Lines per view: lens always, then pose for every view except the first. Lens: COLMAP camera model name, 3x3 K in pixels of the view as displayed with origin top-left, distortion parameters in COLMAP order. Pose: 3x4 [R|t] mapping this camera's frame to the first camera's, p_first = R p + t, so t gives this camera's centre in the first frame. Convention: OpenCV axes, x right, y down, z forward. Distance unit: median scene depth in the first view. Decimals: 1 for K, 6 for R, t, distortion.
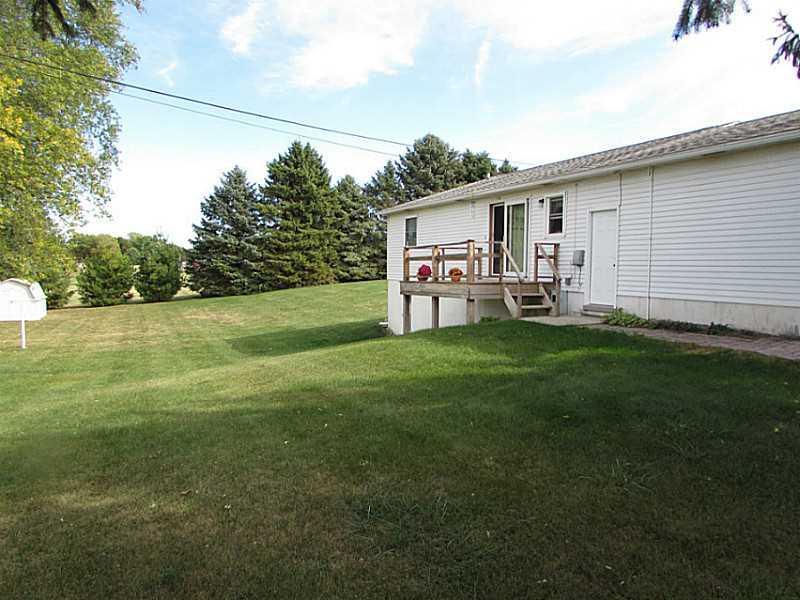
lens RADIAL K [[574.9, 0, 398.9], [0, 574.9, 294.6], [0, 0, 1]] dist [-0.005423, -0.001005]
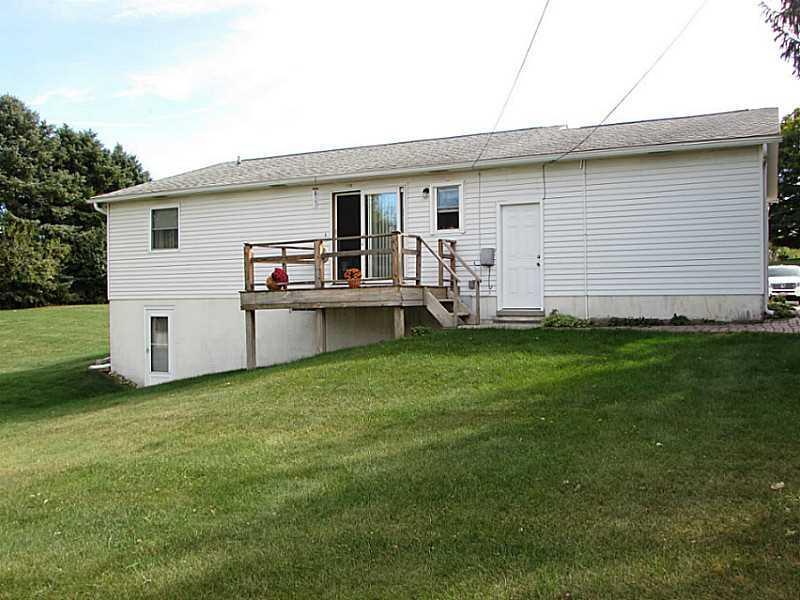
lens RADIAL K [[764.5, 0, 400.0], [0, 764.5, 302.5], [0, 0, 1]] dist [-0.041893, 0.000000]
pose [[0.792283, -0.019626, 0.609837, -0.416769], [0.046937, 0.998481, -0.028845, 0.027039], [-0.608345, 0.051477, 0.792001, 0.134237]]
